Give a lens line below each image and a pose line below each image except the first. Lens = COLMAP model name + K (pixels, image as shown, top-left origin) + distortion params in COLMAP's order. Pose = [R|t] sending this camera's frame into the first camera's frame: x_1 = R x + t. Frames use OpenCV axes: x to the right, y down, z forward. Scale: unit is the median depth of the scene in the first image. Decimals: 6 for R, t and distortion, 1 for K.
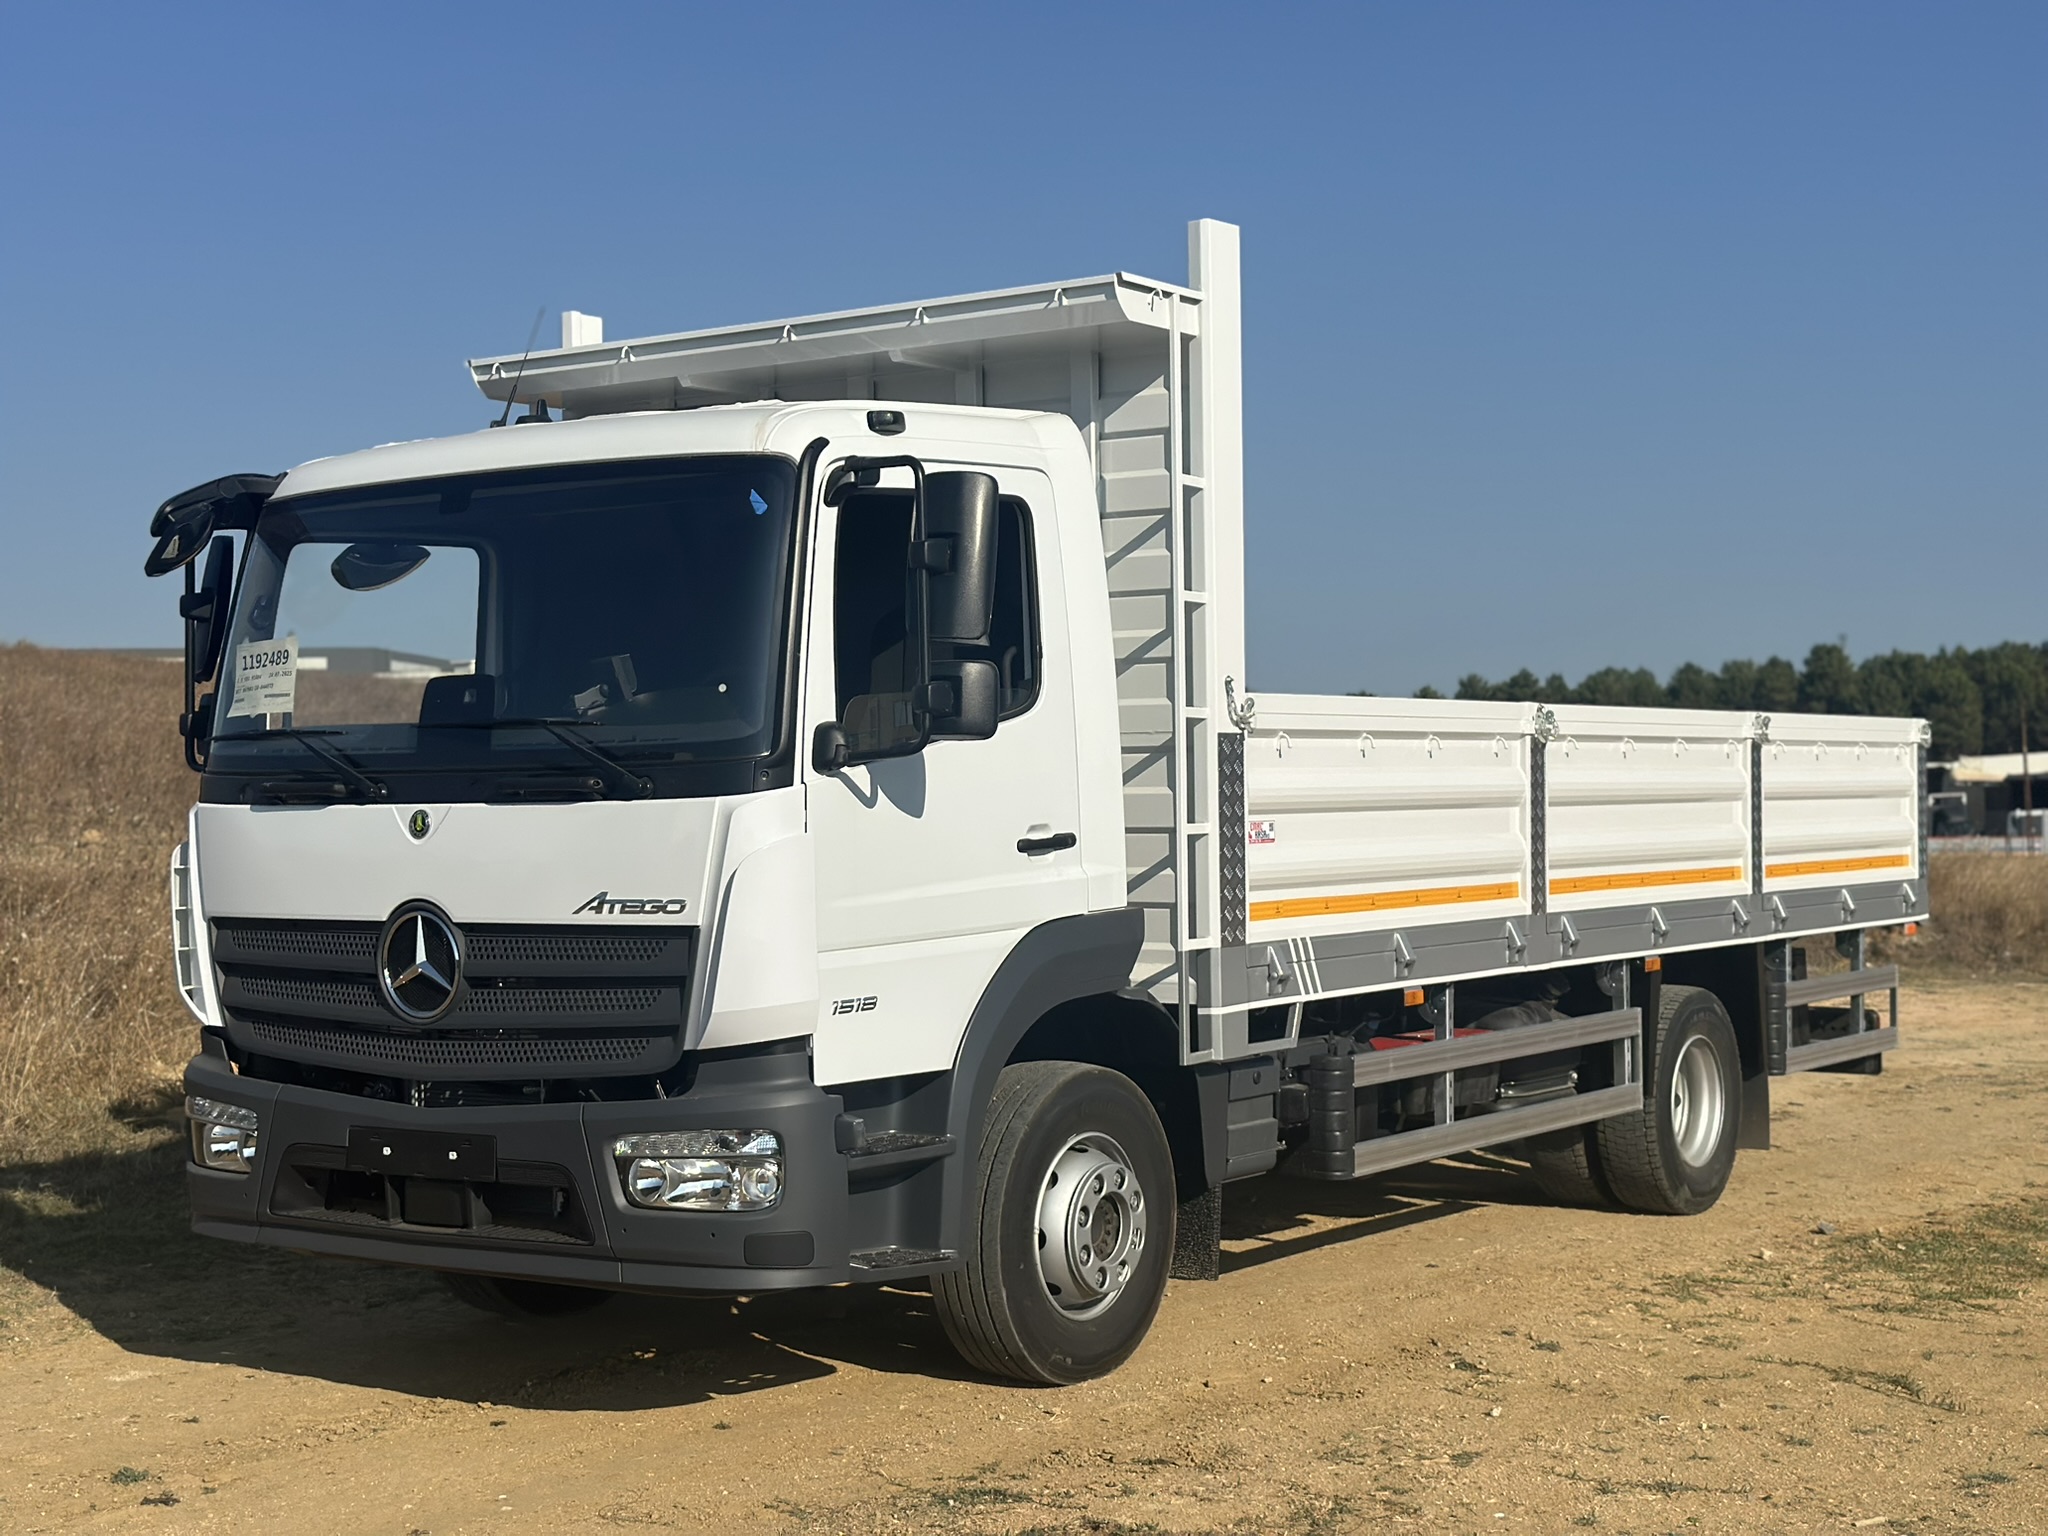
lens RADIAL K [[2815.2, 0, 1017.8], [0, 2815.2, 768.1], [0, 0, 1]] dist [0.173339, -0.286153]
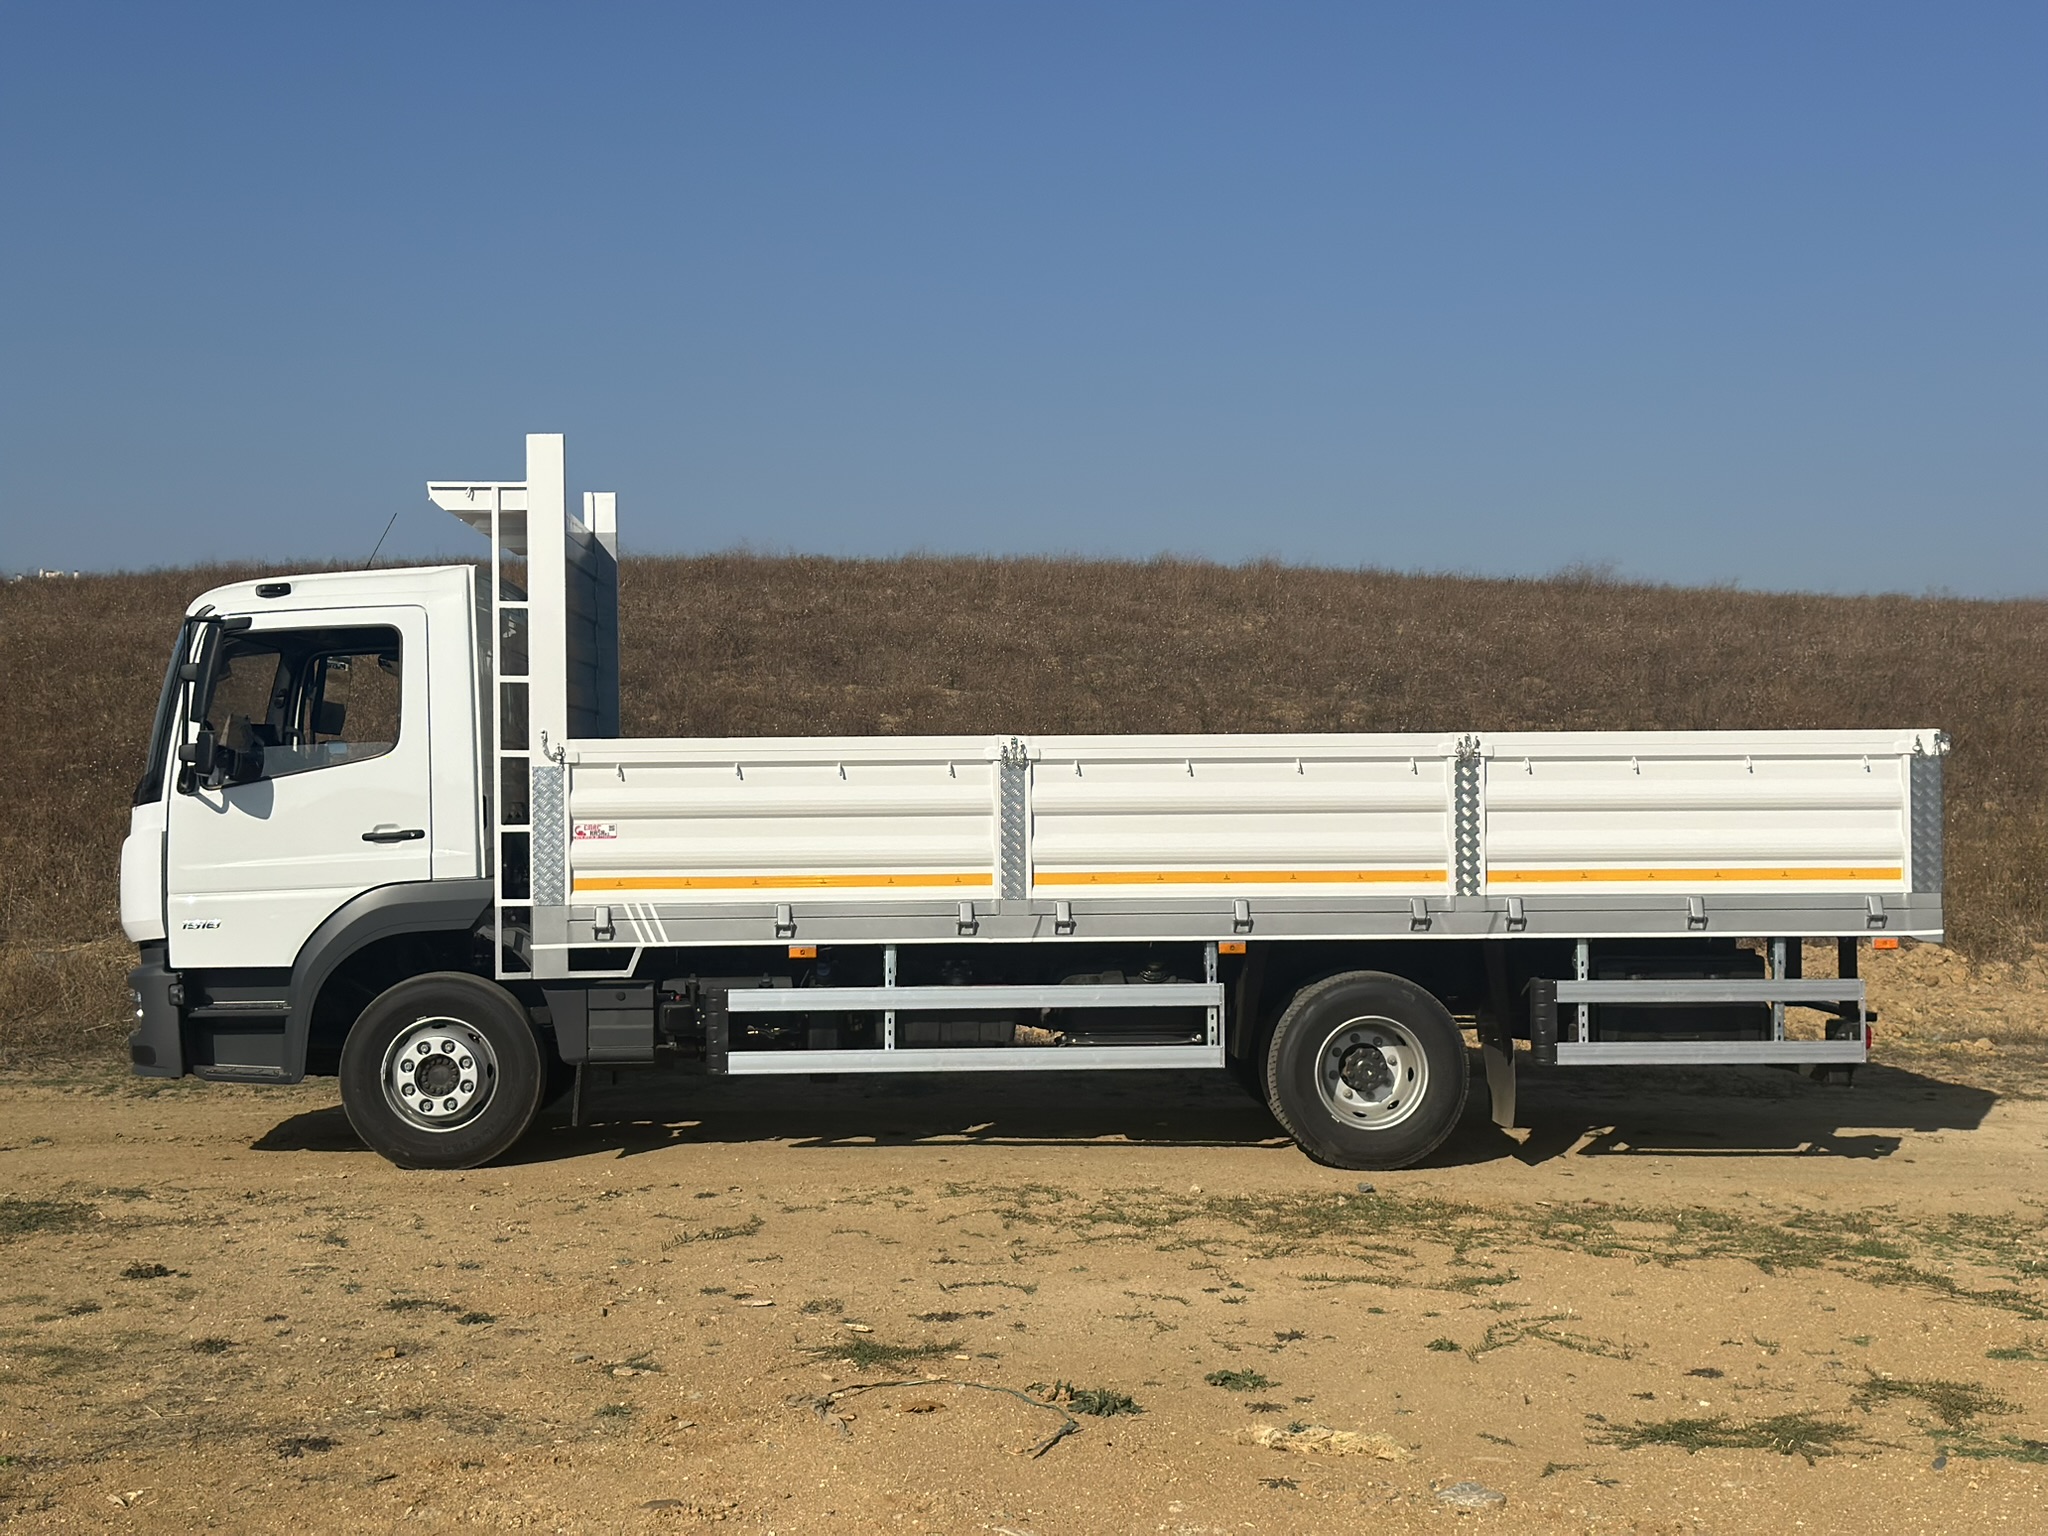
lens RADIAL K [[2869.2, 0, 1026.9], [0, 2869.2, 712.8], [0, 0, 1]] dist [0.178573, -0.037255]
pose [[0.617660, 0.007201, -0.786412, 1.449147], [0.005748, 0.999890, 0.013670, -0.061087], [0.786424, -0.012964, 0.617550, 0.232012]]
